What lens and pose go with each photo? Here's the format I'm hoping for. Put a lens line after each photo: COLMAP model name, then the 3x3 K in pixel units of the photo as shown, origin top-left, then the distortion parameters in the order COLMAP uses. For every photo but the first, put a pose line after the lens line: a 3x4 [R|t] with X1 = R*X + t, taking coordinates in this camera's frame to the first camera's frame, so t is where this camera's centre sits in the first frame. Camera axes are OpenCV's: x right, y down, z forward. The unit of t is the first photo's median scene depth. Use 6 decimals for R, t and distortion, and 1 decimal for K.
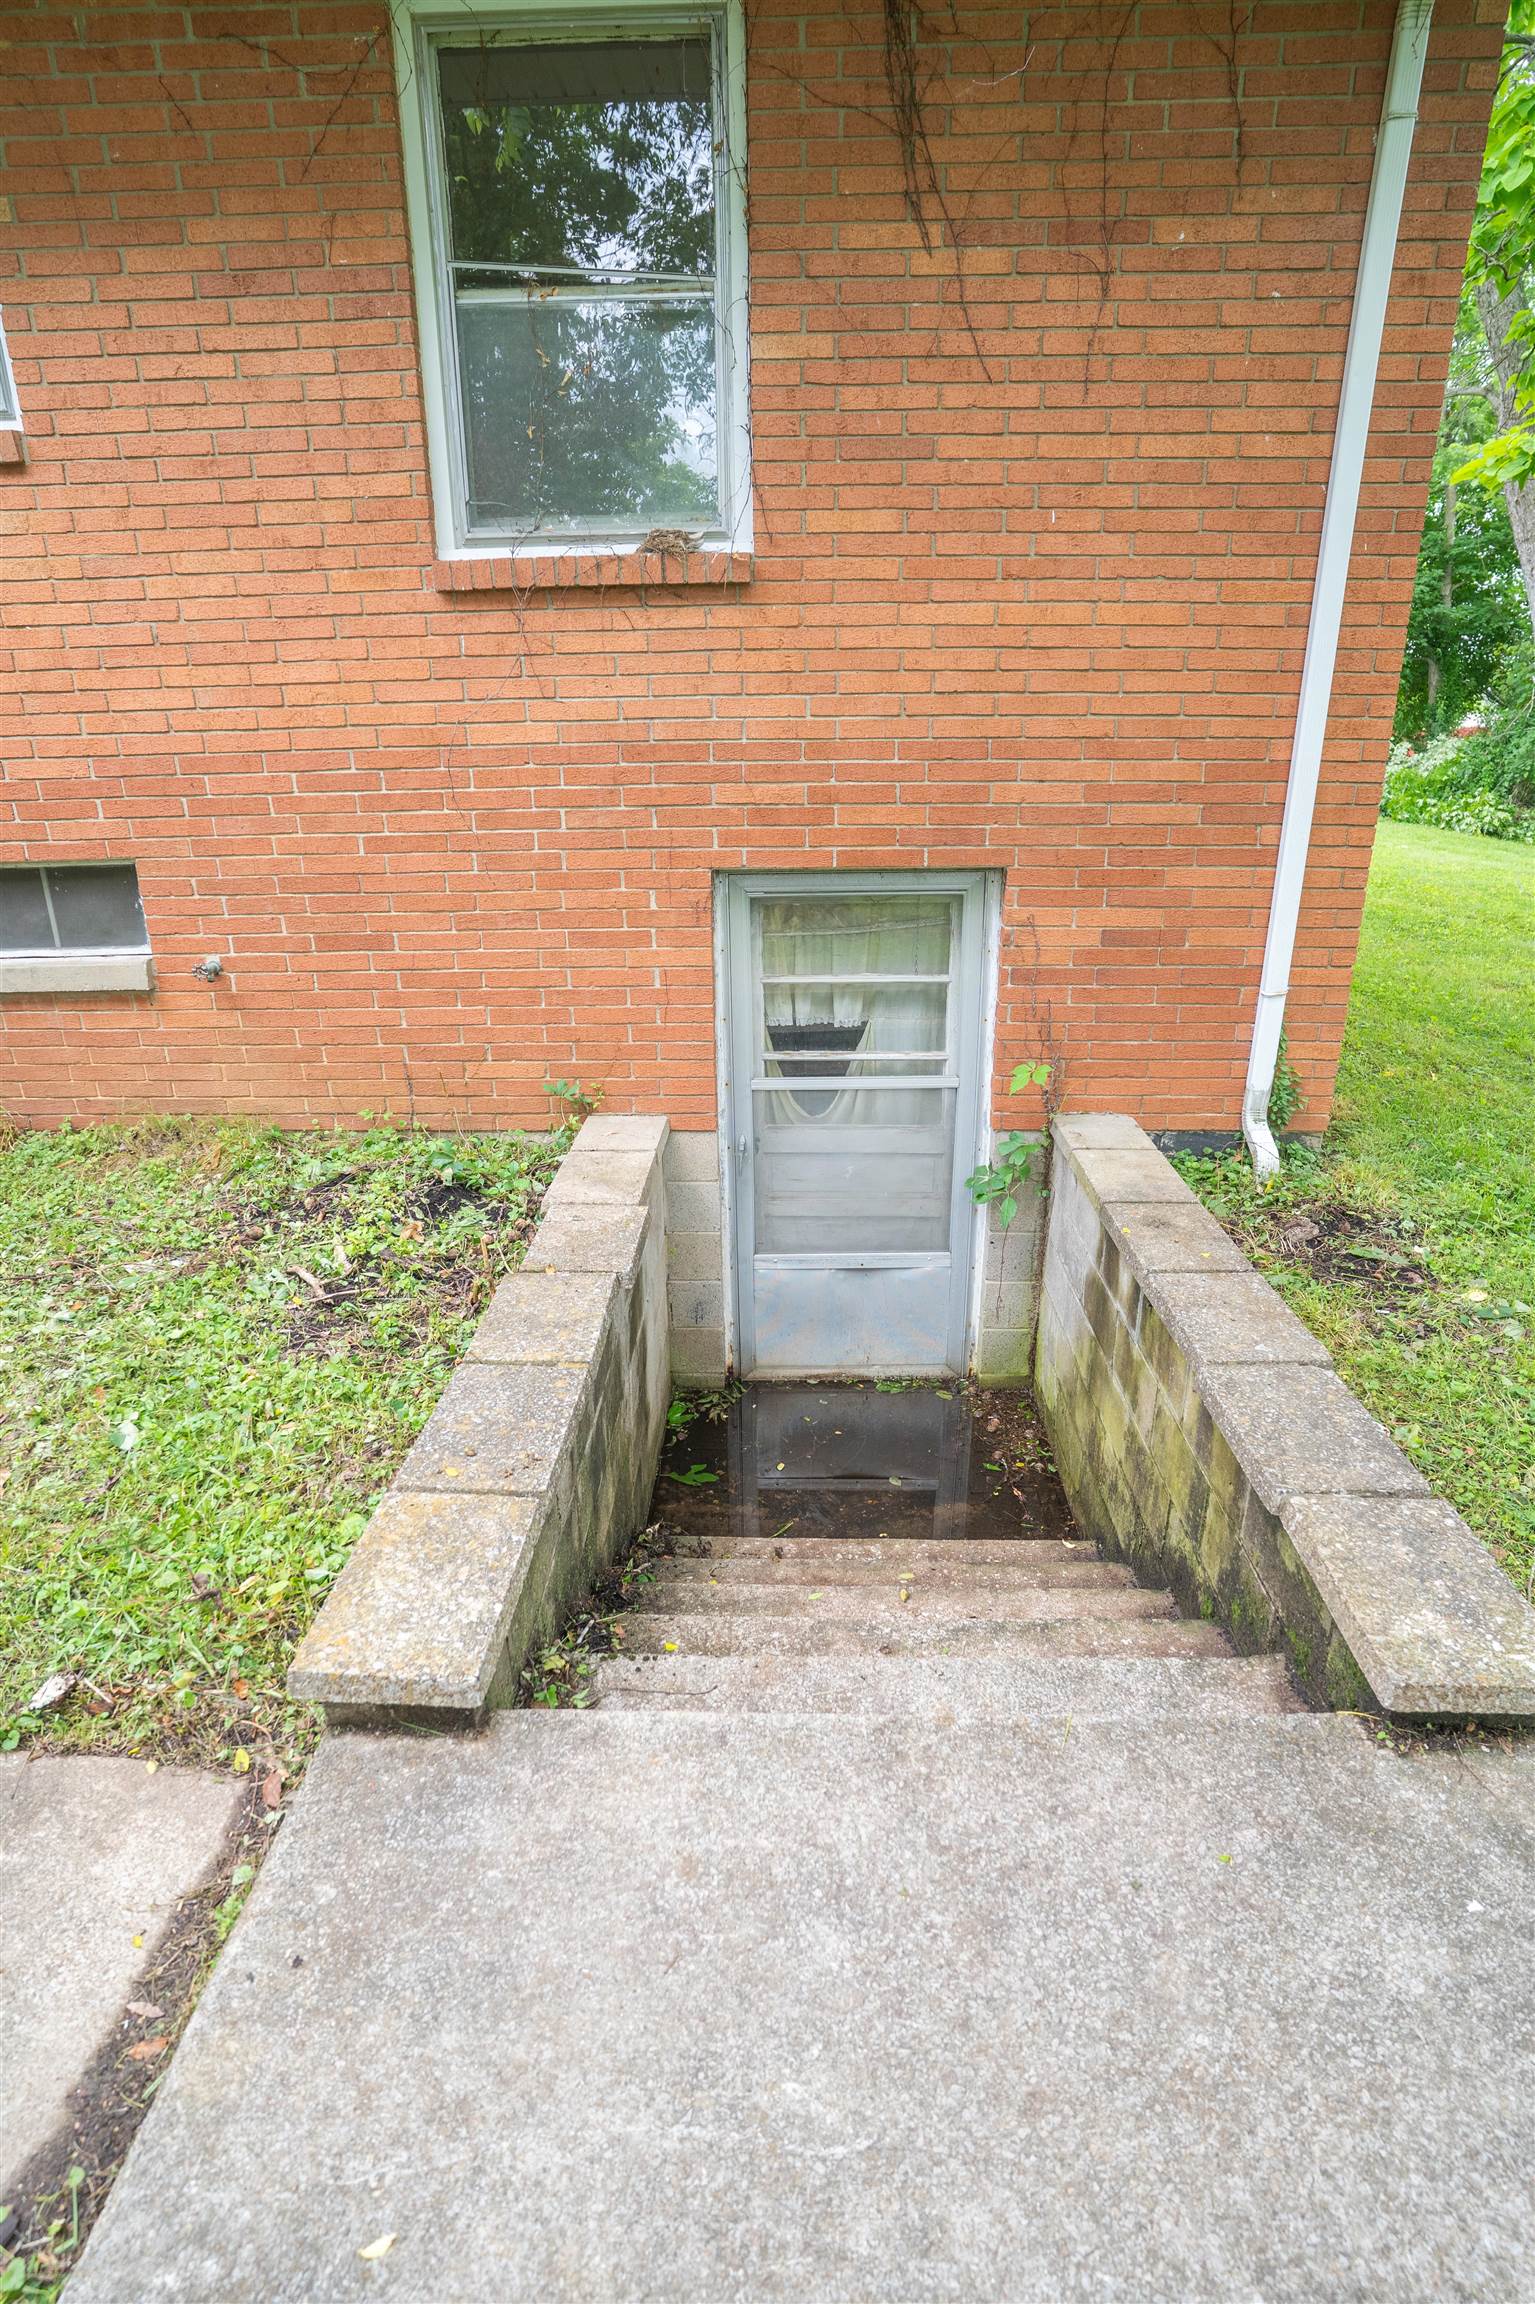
lens RADIAL K [[1138.0, 0, 767.5], [0, 1138.0, 1152.0], [0, 0, 1]] dist [-0.075408, 0.033728]
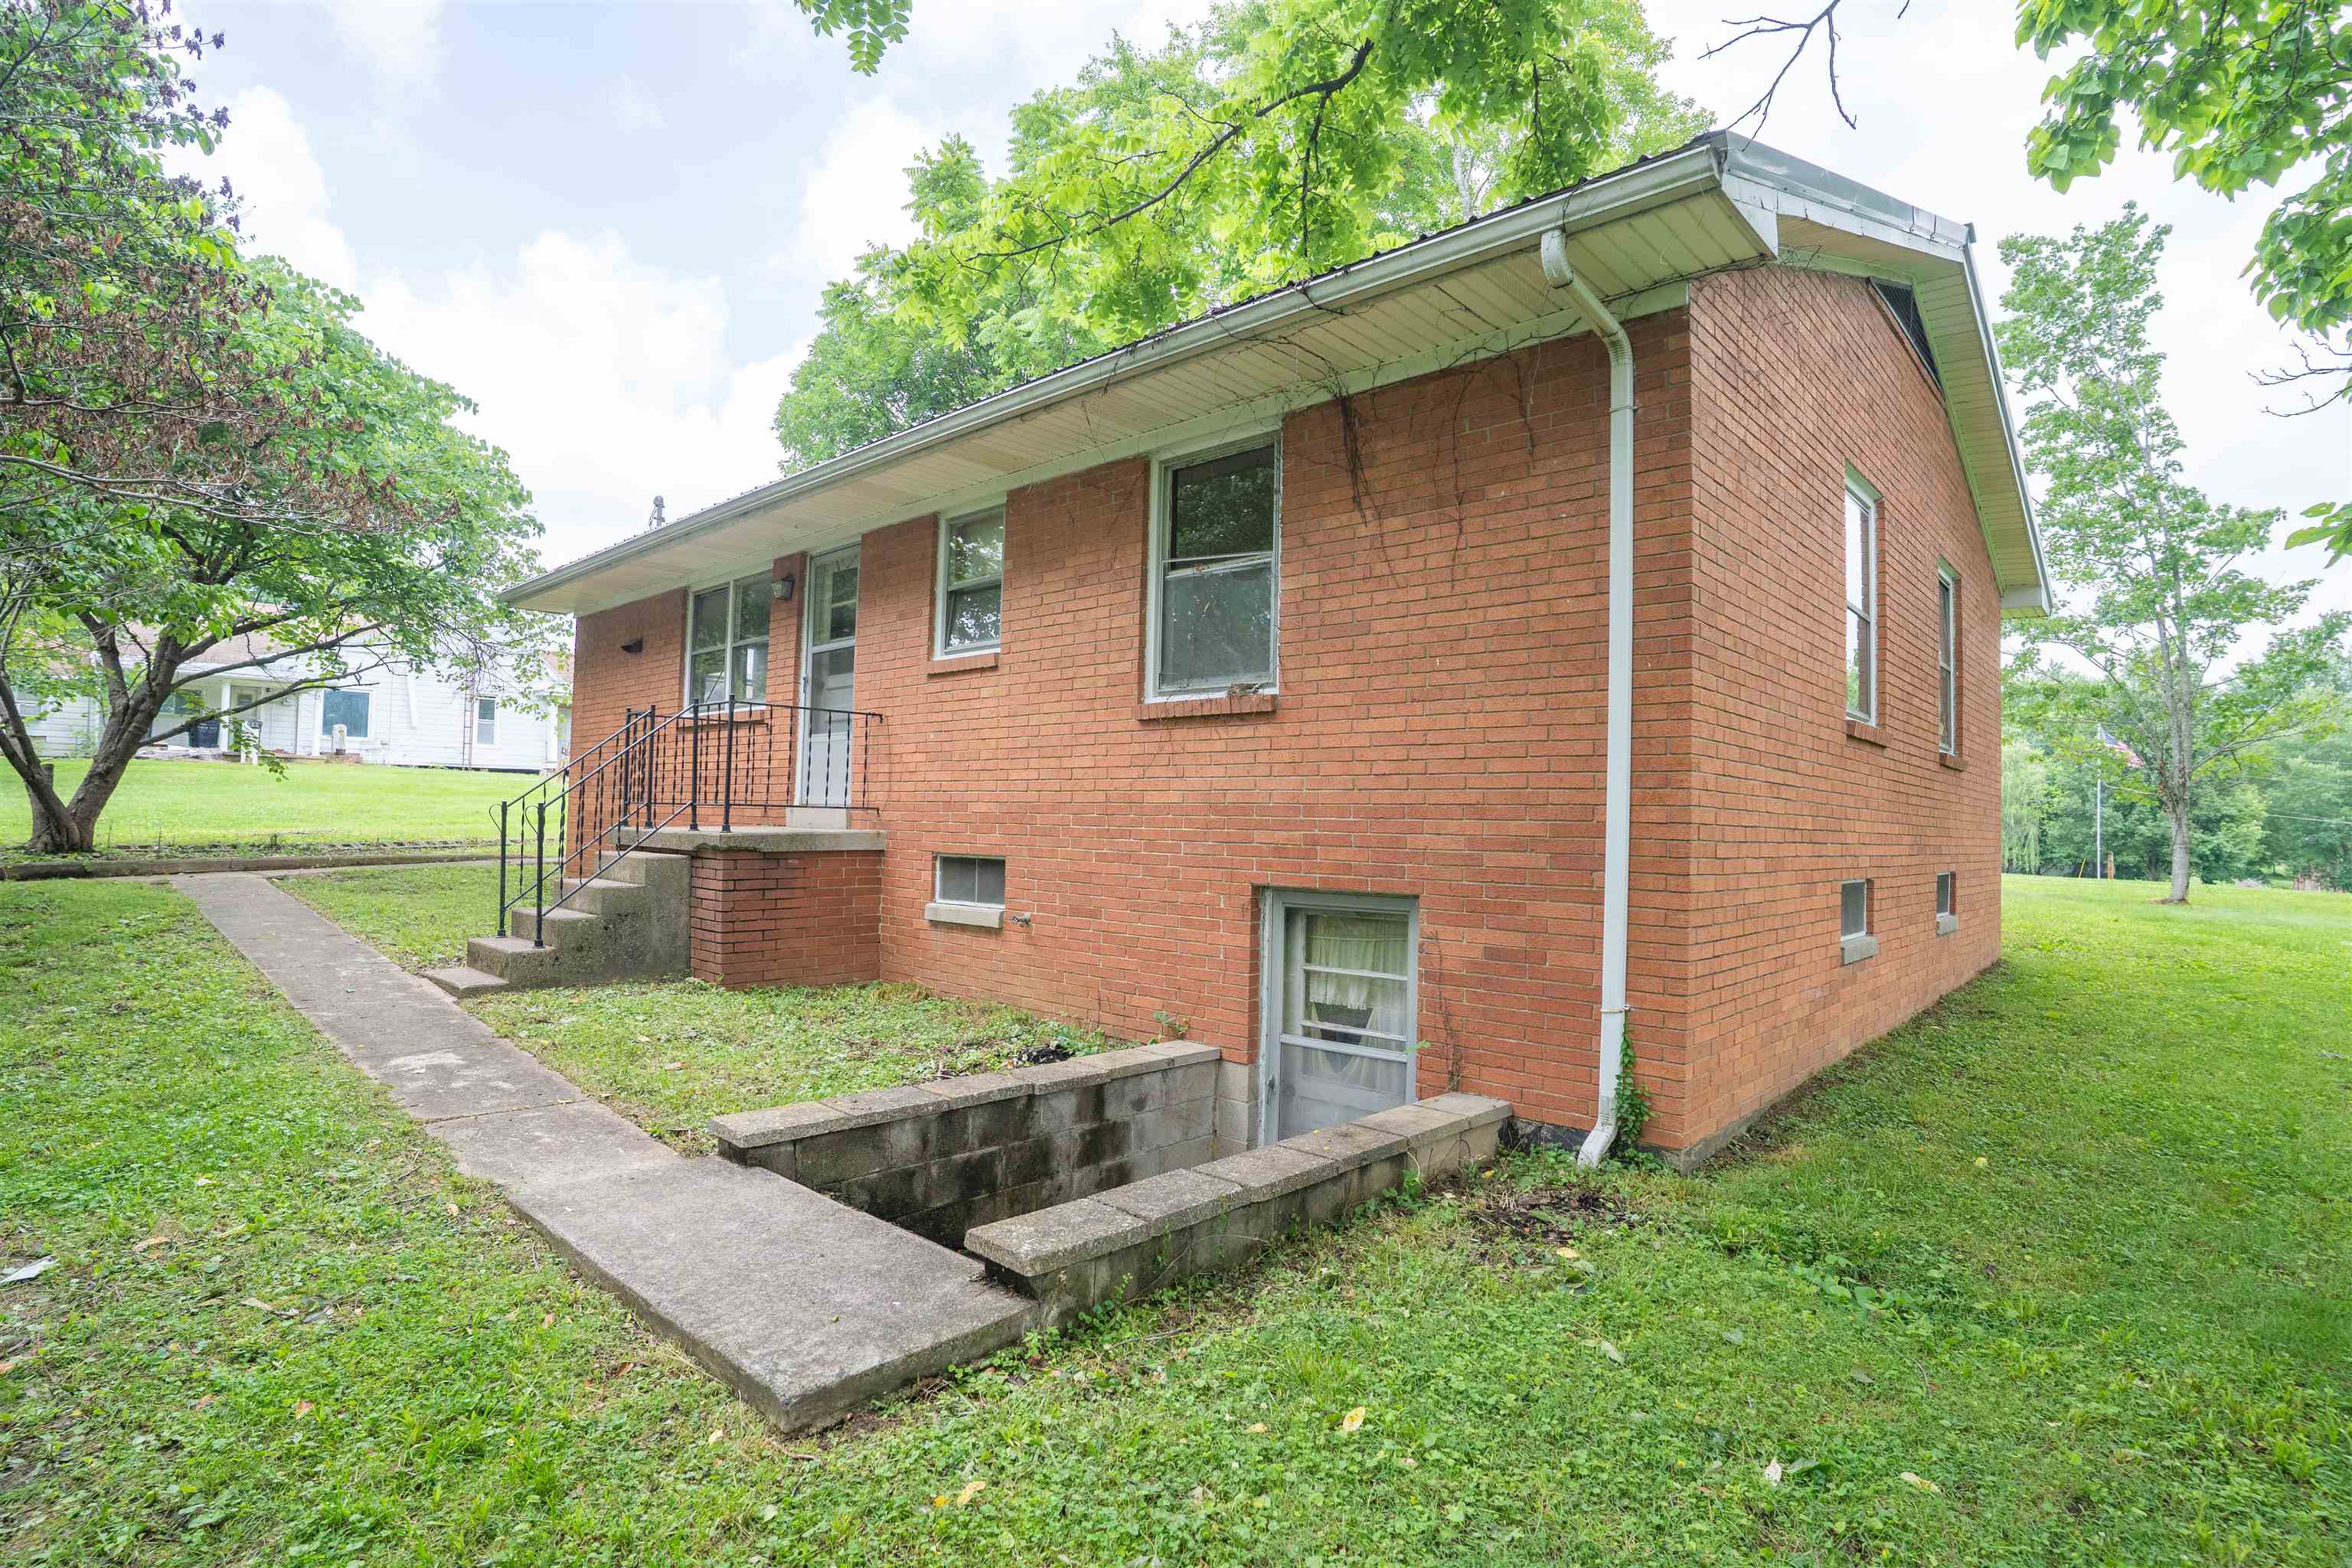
lens RADIAL K [[1161.8, 0, 1175.5], [0, 1161.8, 778.2], [0, 0, 1]] dist [-0.075408, 0.033728]
pose [[0.752832, 0.002456, -0.658208, 0.975893], [-0.255983, 0.922363, -0.289342, 0.106251], [0.606397, 0.386316, 0.695013, -0.222654]]
